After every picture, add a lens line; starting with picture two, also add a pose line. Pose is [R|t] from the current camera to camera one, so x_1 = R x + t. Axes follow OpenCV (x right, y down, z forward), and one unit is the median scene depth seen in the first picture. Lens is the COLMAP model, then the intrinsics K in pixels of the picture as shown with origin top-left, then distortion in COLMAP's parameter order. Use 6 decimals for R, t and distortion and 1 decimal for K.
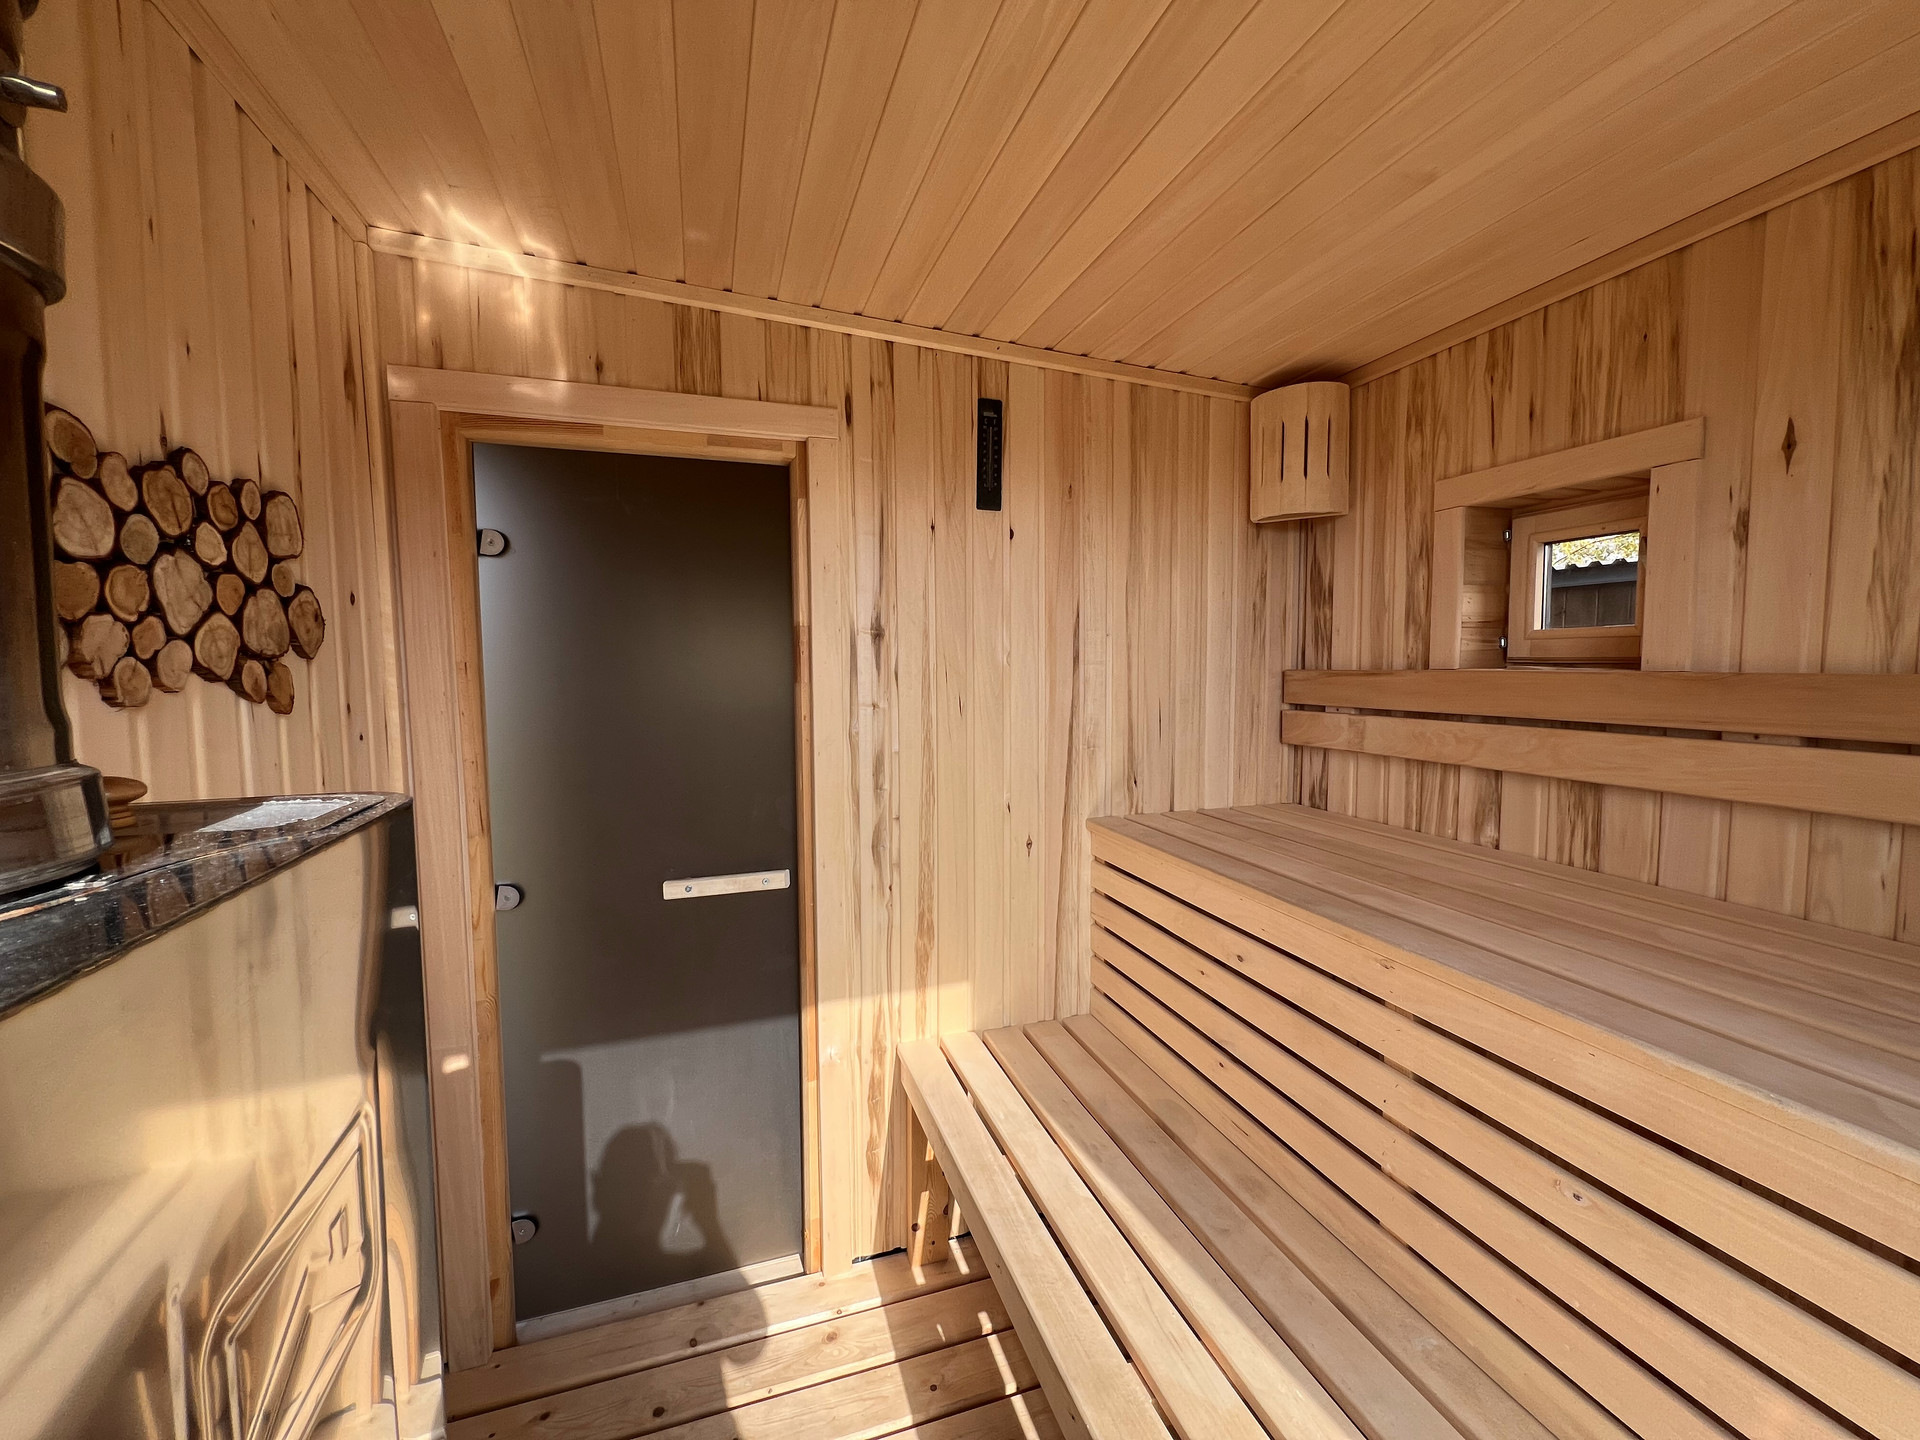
lens RADIAL K [[765.7, 0, 957.6], [0, 765.7, 714.4], [0, 0, 1]] dist [-0.001236, 0.000542]
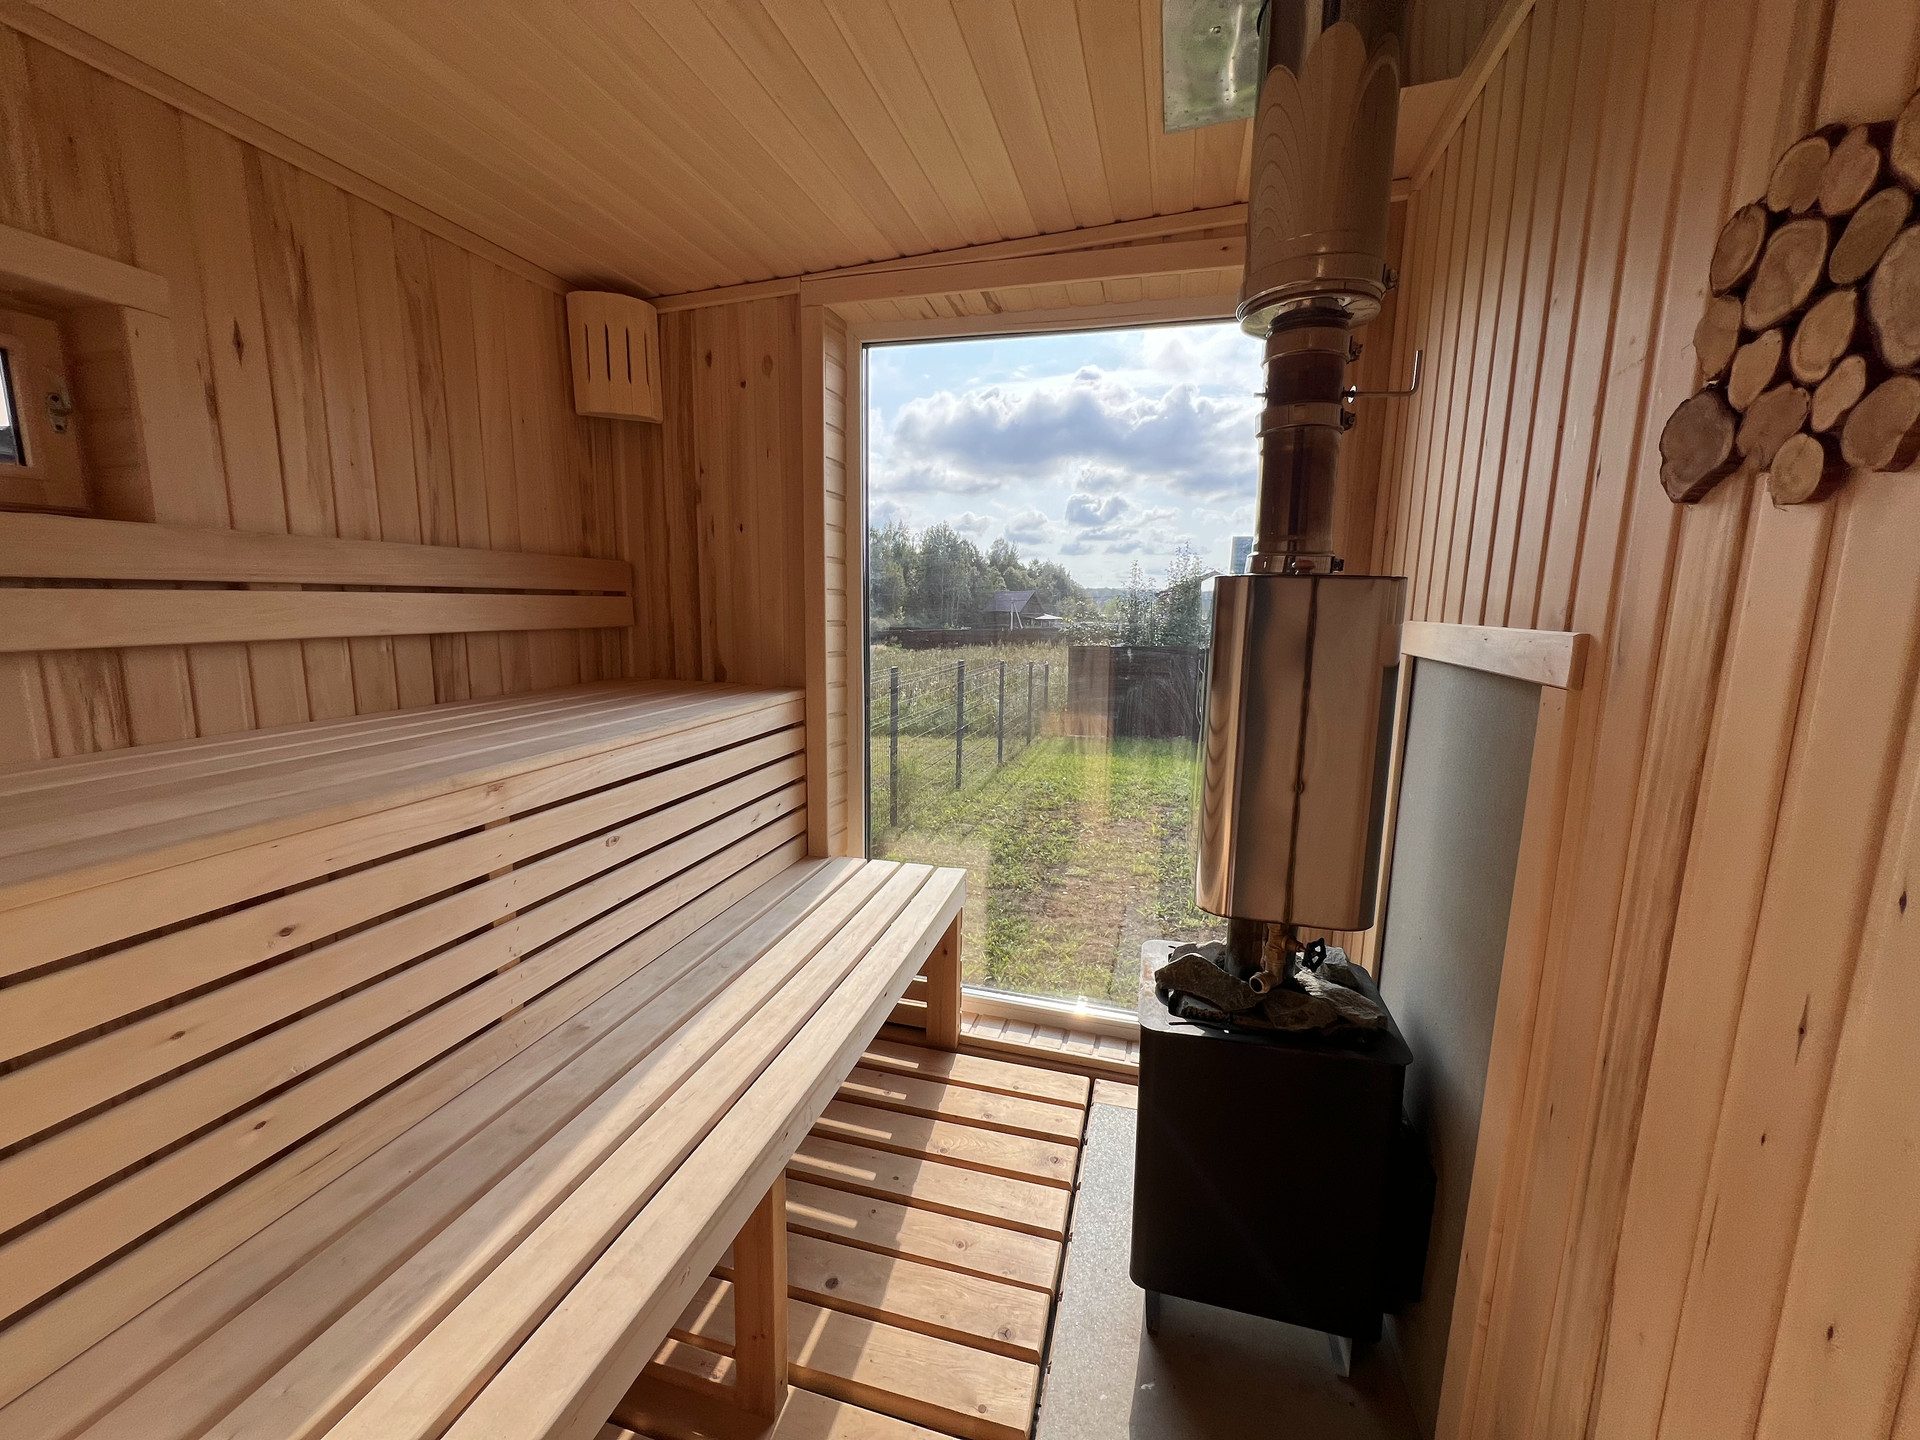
lens RADIAL K [[765.7, 0, 953.2], [0, 765.7, 717.5], [0, 0, 1]] dist [-0.001236, 0.000542]
pose [[-0.831743, -0.093036, 0.547309, -0.504988], [0.026700, 0.978013, 0.206827, 0.010134], [-0.554518, 0.186640, -0.810972, 1.263884]]
